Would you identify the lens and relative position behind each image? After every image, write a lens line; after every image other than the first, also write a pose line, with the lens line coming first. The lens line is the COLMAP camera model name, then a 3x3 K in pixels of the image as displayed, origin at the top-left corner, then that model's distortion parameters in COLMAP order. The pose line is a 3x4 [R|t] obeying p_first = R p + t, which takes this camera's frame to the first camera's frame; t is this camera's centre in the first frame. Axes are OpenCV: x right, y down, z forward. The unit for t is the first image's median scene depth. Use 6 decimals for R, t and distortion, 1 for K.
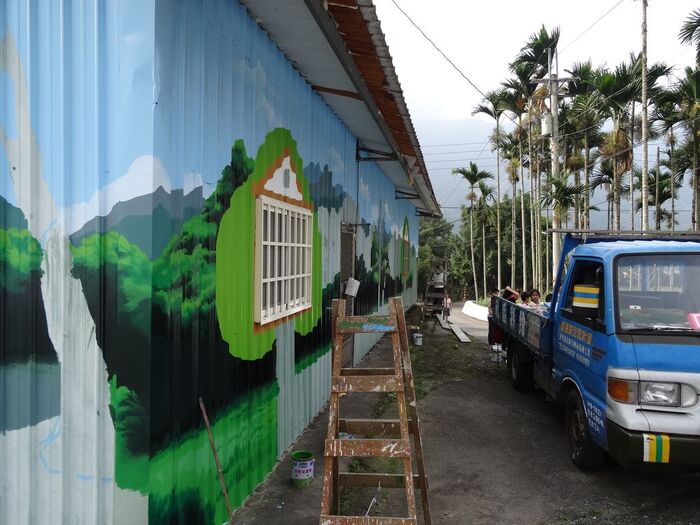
lens RADIAL K [[520.8, 0, 350.0], [0, 520.8, 262.5], [0, 0, 1]] dist [0.002331, 0.003482]
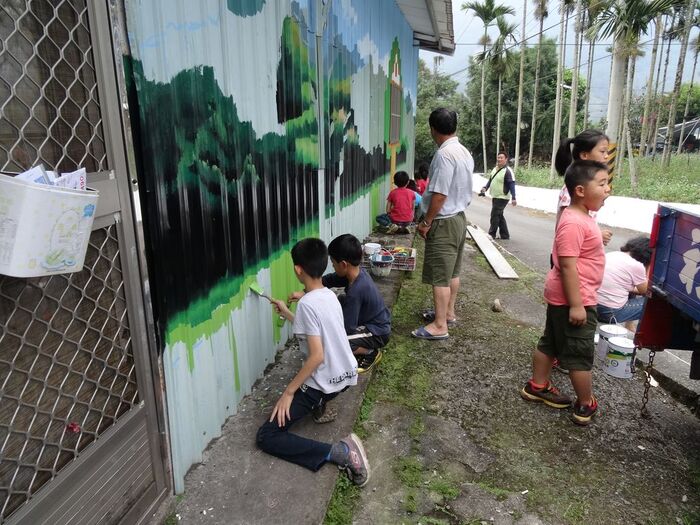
lens RADIAL K [[520.8, 0, 350.0], [0, 520.8, 262.5], [0, 0, 1]] dist [0.002331, 0.003482]
pose [[0.999813, -0.019206, 0.002289, 0.046389], [0.018068, 0.969642, 0.243860, 0.008406], [-0.006903, -0.243773, 0.969808, 0.347162]]
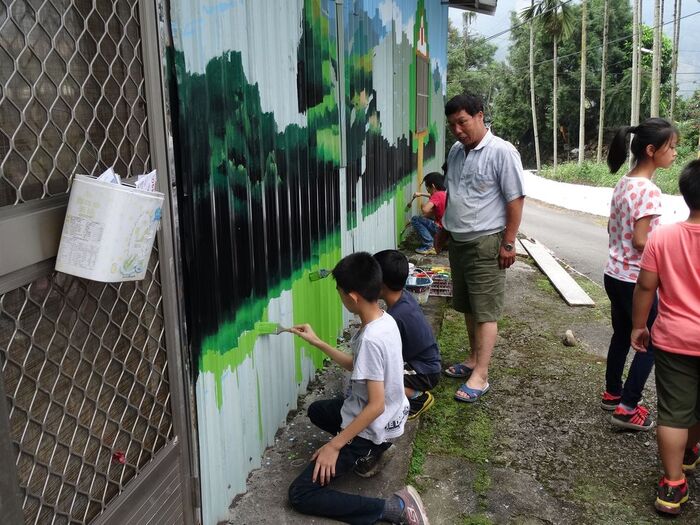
lens RADIAL K [[731.5, 0, 350.0], [0, 731.5, 262.5], [0, 0, 1]] dist [-0.004526, 0.010851]
pose [[0.999315, -0.036823, 0.003577, 0.034372], [0.035396, 0.979746, 0.197093, 0.006384], [-0.010762, -0.196831, 0.980378, 0.321295]]
